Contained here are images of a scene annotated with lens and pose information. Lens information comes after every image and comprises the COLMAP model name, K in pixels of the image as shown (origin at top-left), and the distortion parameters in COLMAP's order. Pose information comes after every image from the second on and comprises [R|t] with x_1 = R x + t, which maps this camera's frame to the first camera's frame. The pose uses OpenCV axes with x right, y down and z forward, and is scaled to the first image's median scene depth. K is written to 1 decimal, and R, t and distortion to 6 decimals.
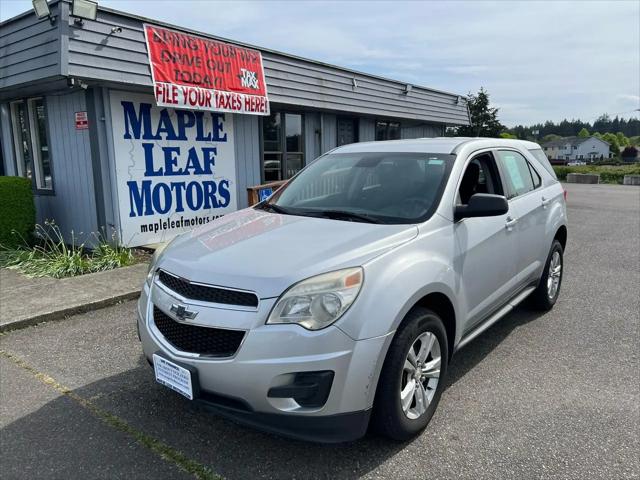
lens RADIAL K [[490.0, 0, 320.0], [0, 490.0, 240.0], [0, 0, 1]] dist [-0.004897, -0.003280]
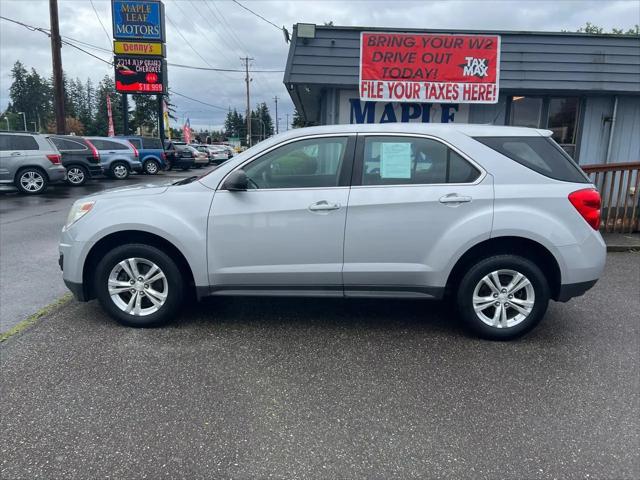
lens RADIAL K [[479.1, 0, 317.5], [0, 479.1, 241.4], [0, 0, 1]] dist [0.048970, -0.052833]
pose [[0.611619, 0.165855, -0.773572, 0.495713], [-0.159181, 0.983581, 0.085026, -0.017478], [0.774973, 0.071134, 0.627978, 0.180534]]
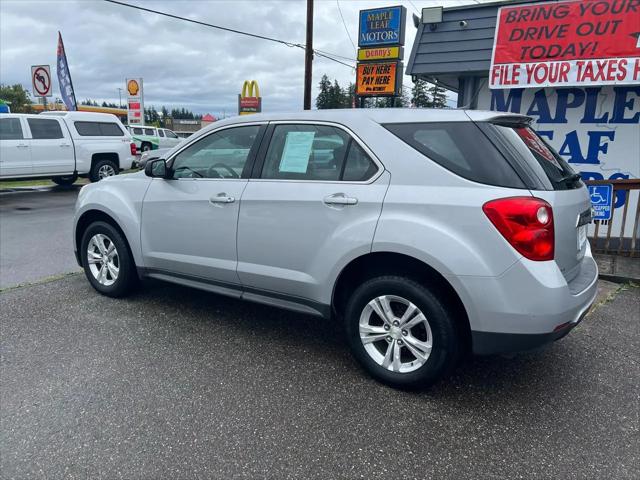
lens RADIAL K [[477.3, 0, 323.6], [0, 477.3, 239.1], [0, 0, 1]] dist [0.049964, -0.049870]
pose [[0.116195, 0.201155, -0.972644, 0.577974], [-0.197417, 0.964415, 0.175869, -0.070764], [0.973409, 0.171581, 0.151772, 0.494148]]
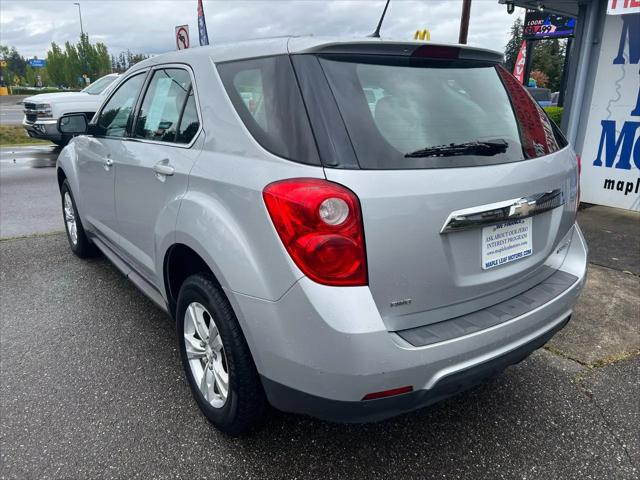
lens RADIAL K [[478.0, 0, 320.0], [0, 478.0, 240.0], [0, 0, 1]] dist [0.050993, -0.054127]
pose [[-0.246036, 0.280813, -0.927691, 0.466908], [-0.179080, 0.927464, 0.328239, -0.106830], [0.952574, 0.246889, -0.177901, 0.699488]]
